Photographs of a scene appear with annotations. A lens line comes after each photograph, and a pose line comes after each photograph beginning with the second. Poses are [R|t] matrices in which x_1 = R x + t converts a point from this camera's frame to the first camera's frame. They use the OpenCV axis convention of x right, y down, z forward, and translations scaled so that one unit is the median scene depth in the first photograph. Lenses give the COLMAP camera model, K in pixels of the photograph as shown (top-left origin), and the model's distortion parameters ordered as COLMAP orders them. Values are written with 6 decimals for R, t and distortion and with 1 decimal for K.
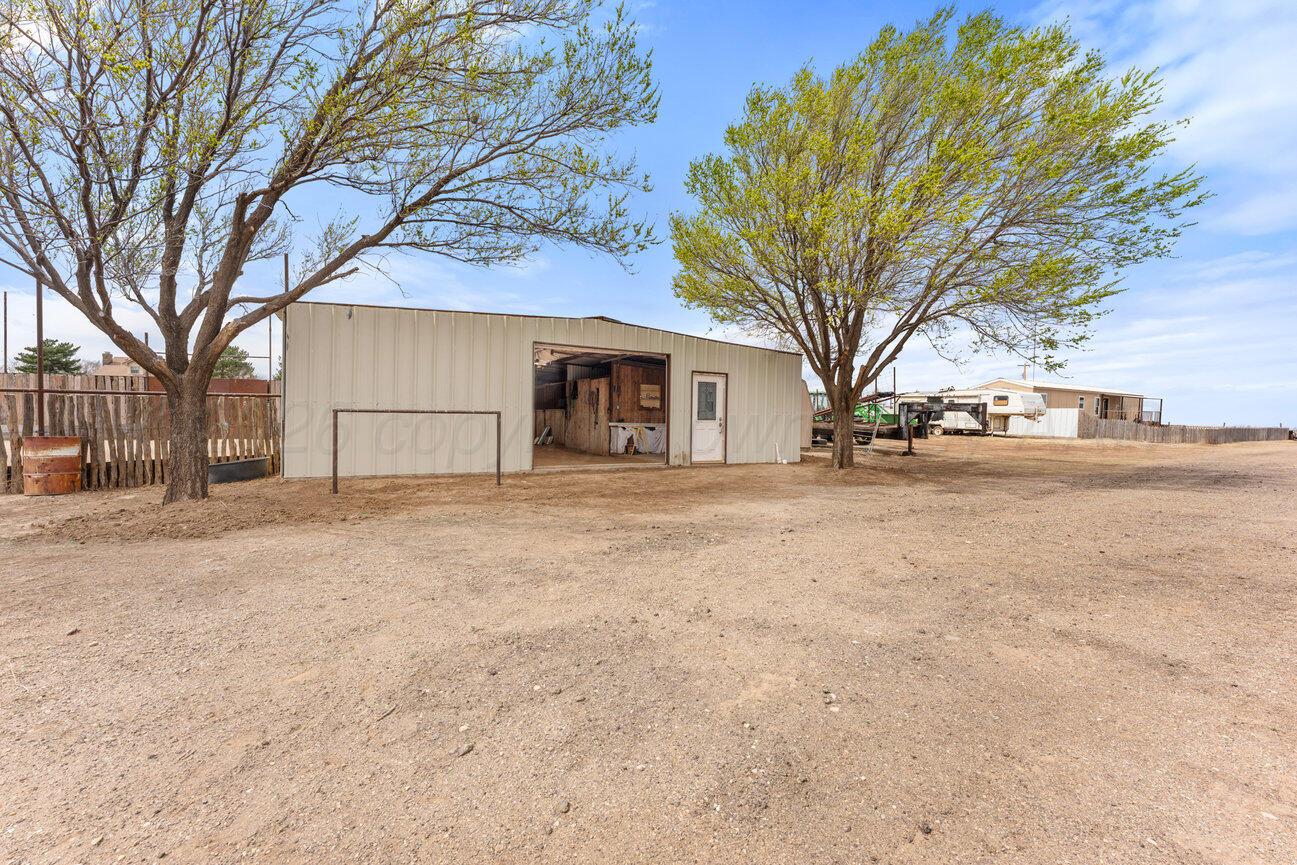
lens RADIAL K [[517.8, 0, 646.6], [0, 517.8, 436.5], [0, 0, 1]] dist [-0.000401, 0.000424]
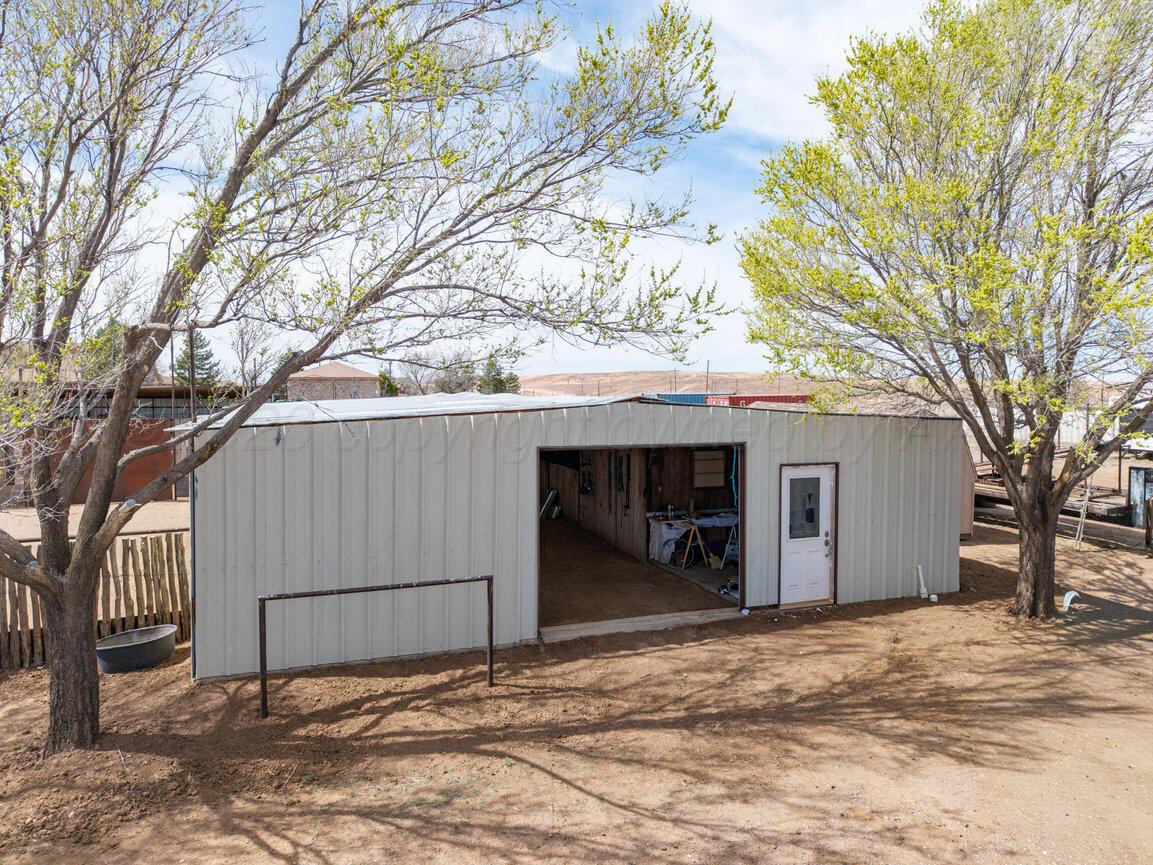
lens RADIAL K [[769.5, 0, 577.8], [0, 769.5, 429.5], [0, 0, 1]] dist [0.005637, -0.004831]
pose [[0.989226, -0.015198, -0.145604, -0.019598], [0.017658, 0.999722, 0.015616, -0.186814], [0.145327, -0.018019, 0.989220, 0.030376]]
